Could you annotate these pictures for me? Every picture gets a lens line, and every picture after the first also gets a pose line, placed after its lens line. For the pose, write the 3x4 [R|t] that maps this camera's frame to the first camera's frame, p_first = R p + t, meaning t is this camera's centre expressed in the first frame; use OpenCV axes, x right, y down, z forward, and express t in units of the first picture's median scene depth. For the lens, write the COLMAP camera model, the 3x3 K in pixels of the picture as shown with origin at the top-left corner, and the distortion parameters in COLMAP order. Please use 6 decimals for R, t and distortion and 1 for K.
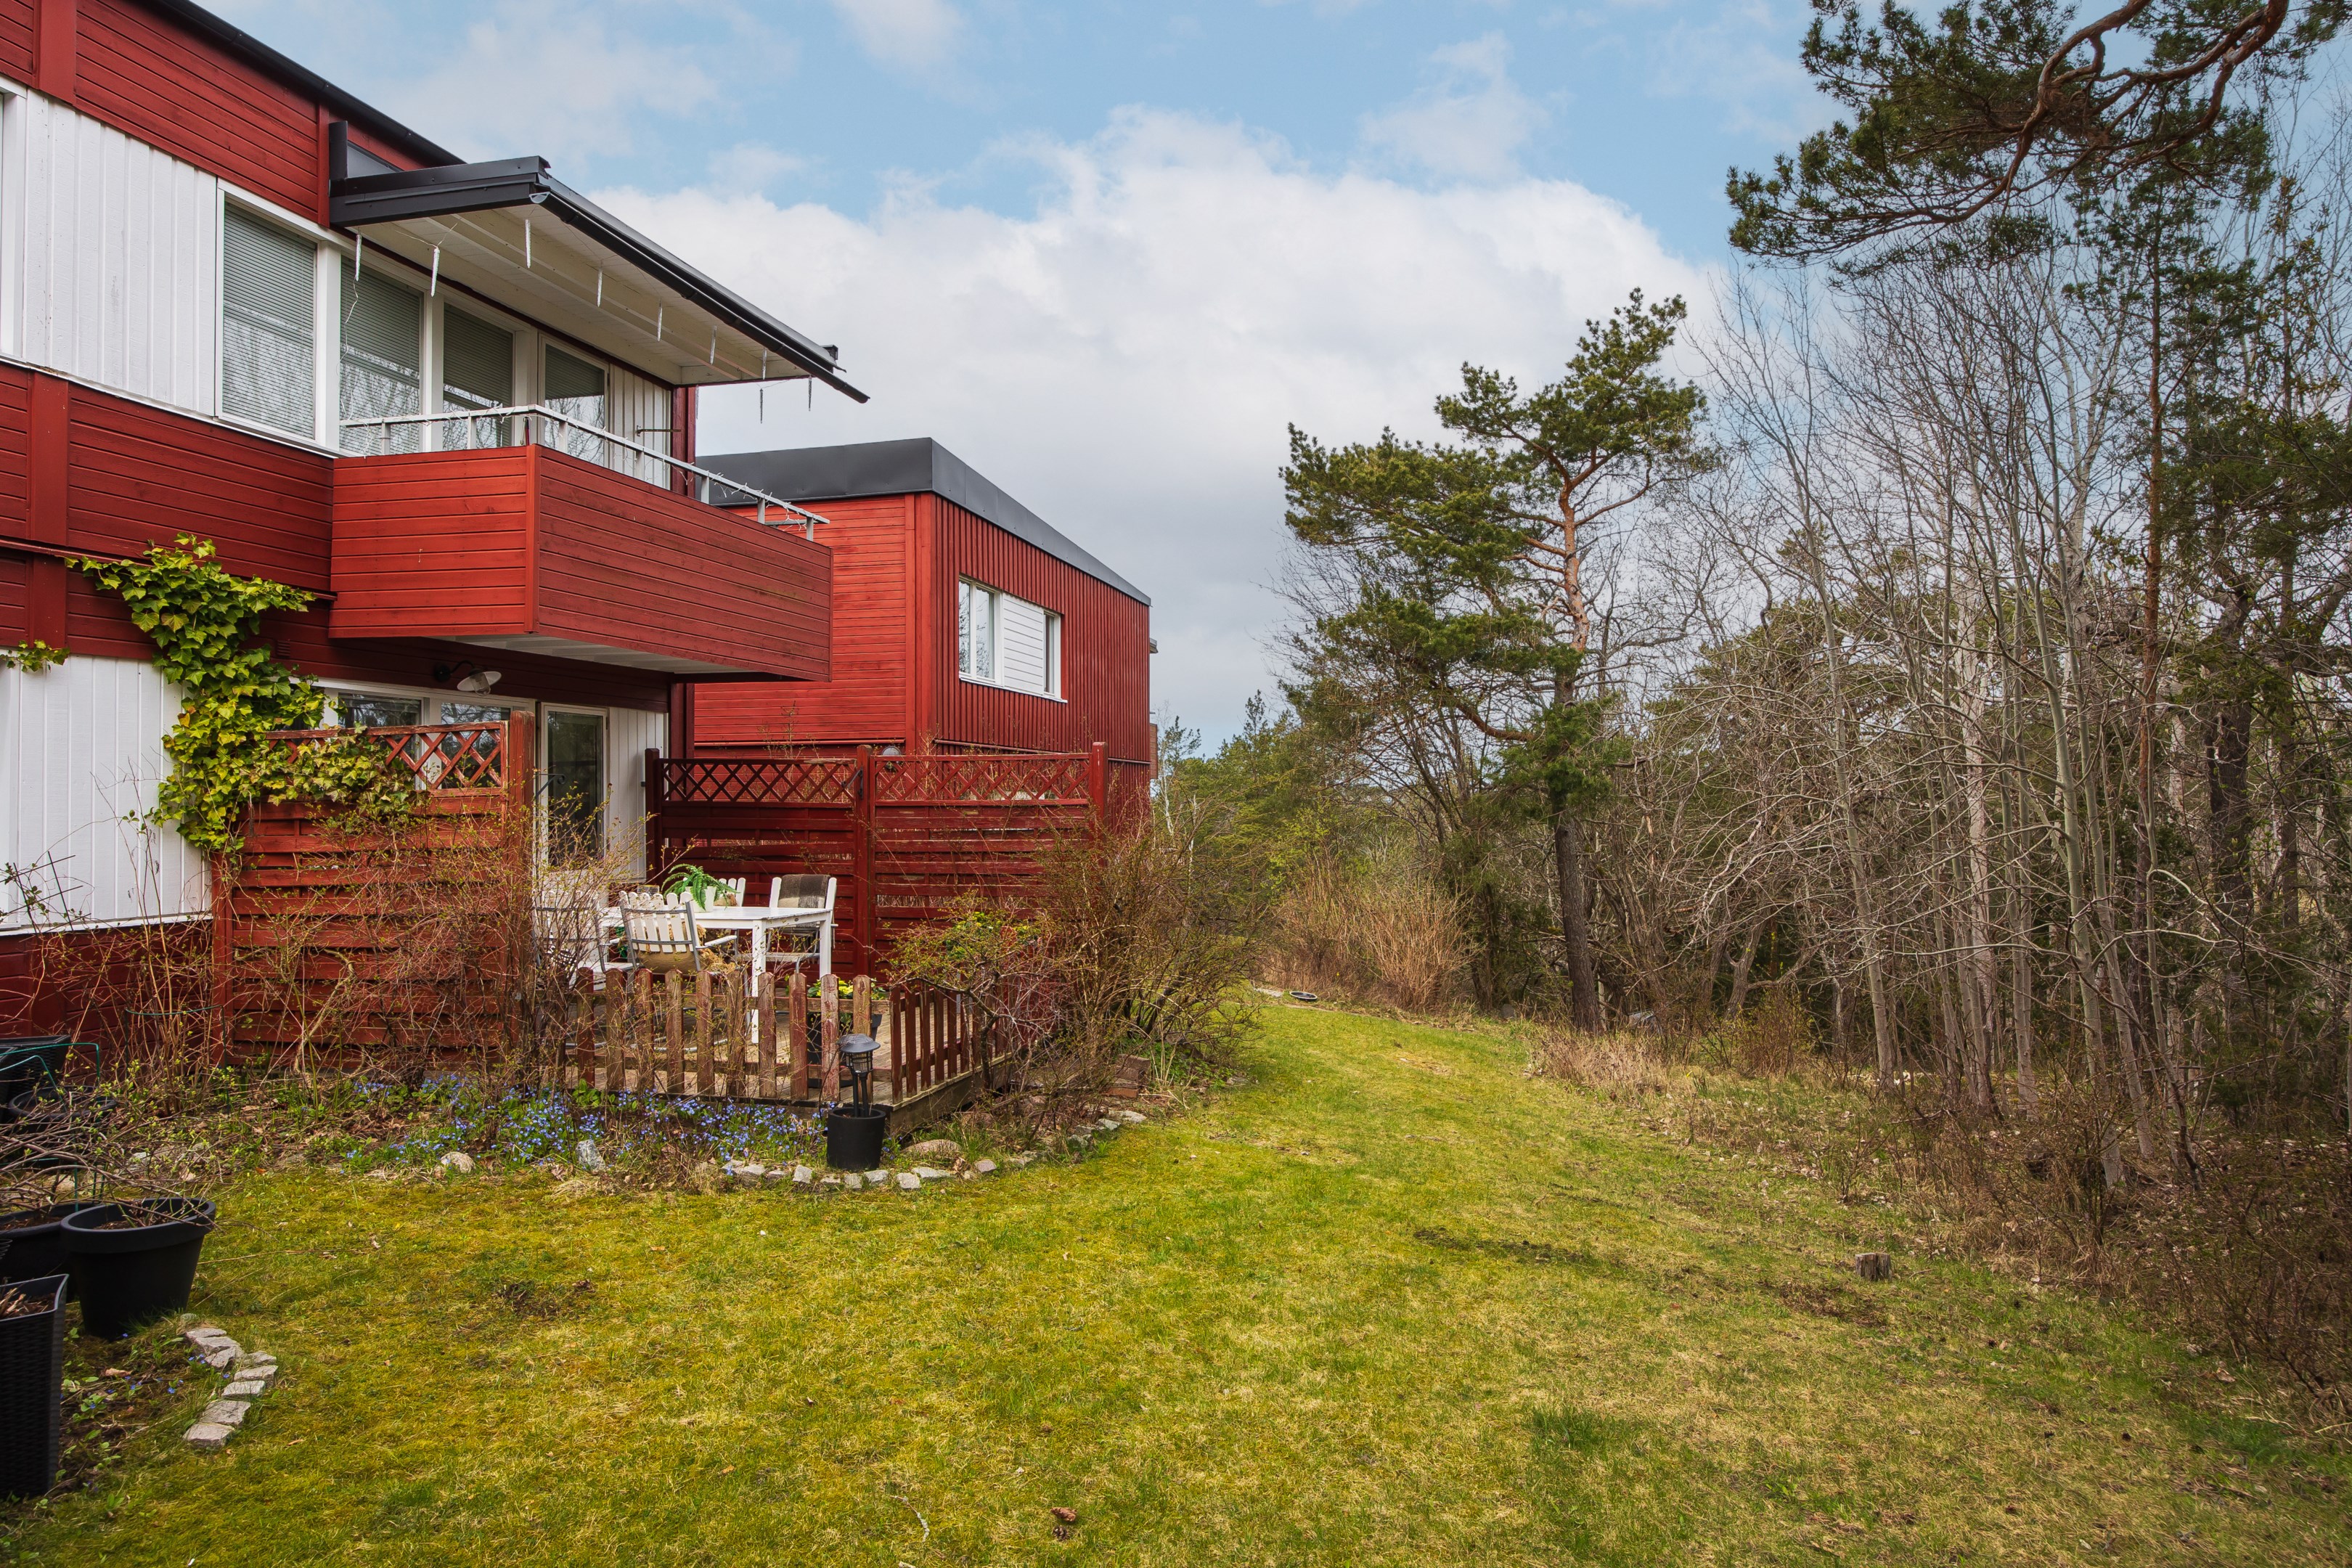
lens RADIAL K [[1481.8, 0, 1181.2], [0, 1481.8, 780.5], [0, 0, 1]] dist [0.000499, 0.001384]
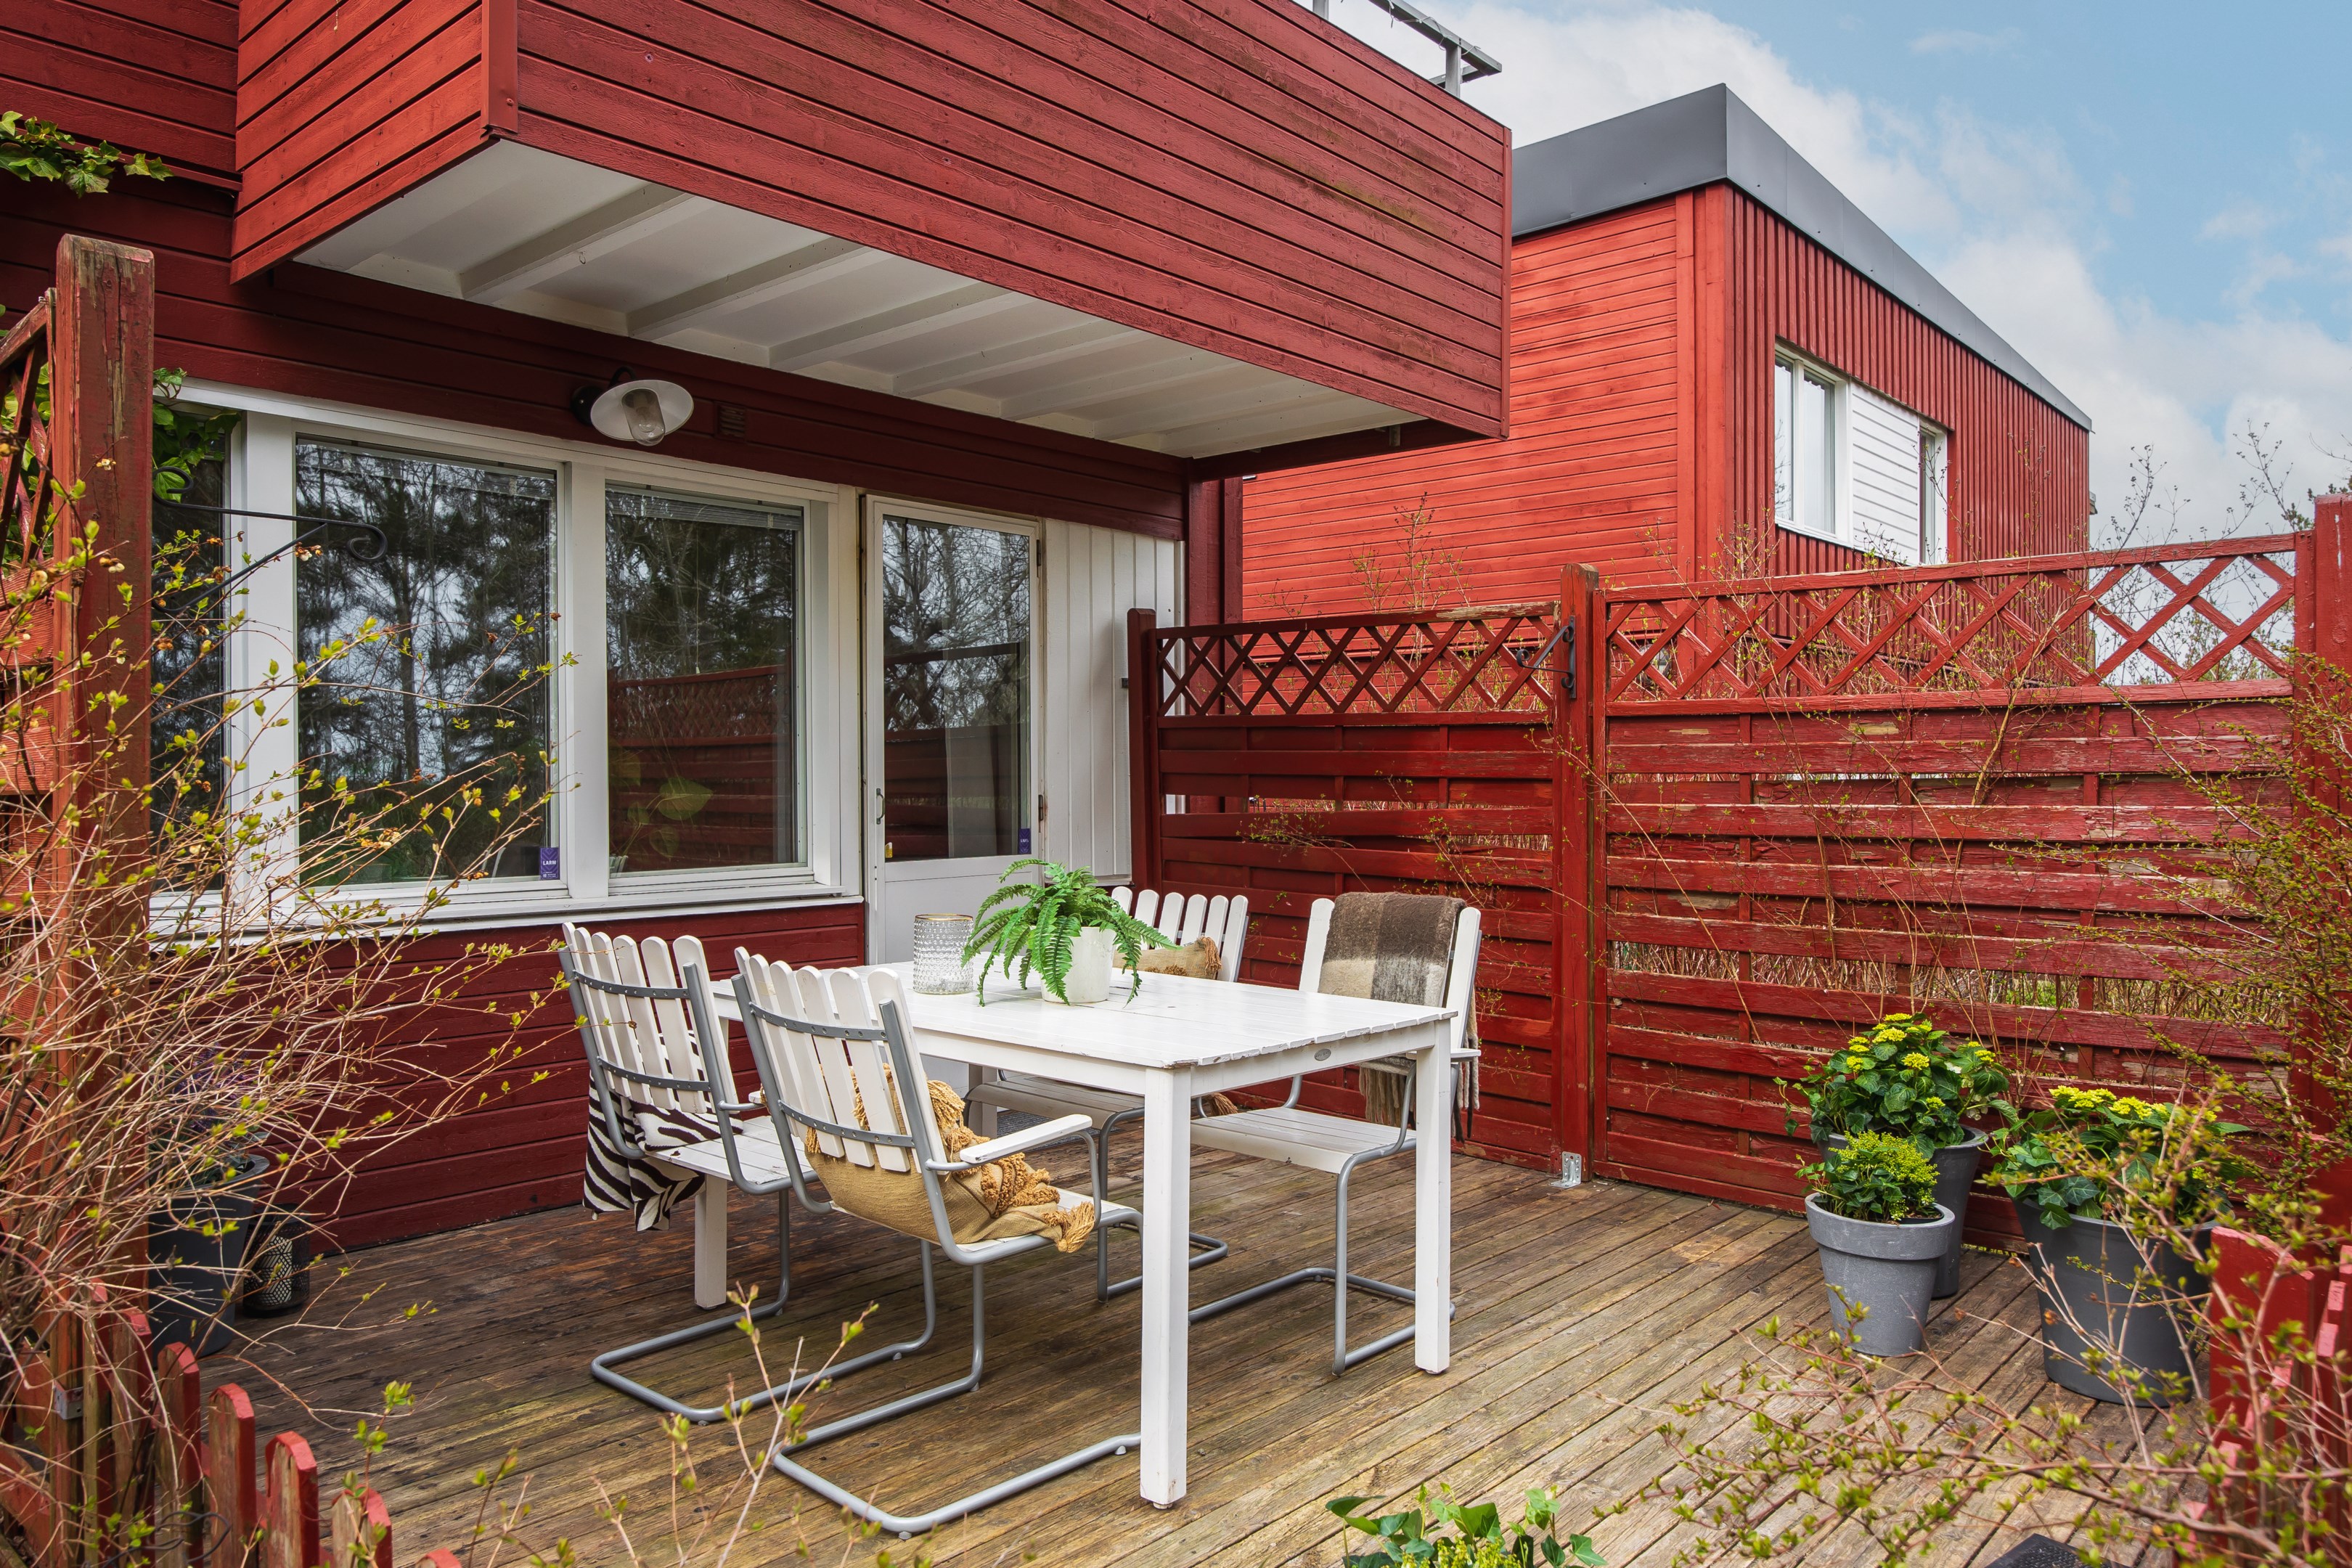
lens RADIAL K [[1602.8, 0, 1177.2], [0, 1602.8, 775.3], [0, 0, 1]] dist [-0.009242, -0.000473]
pose [[0.885734, 0.002811, -0.464184, -0.108208], [0.004446, 0.999884, 0.014540, 0.025873], [0.464171, -0.014943, 0.885619, 0.560068]]
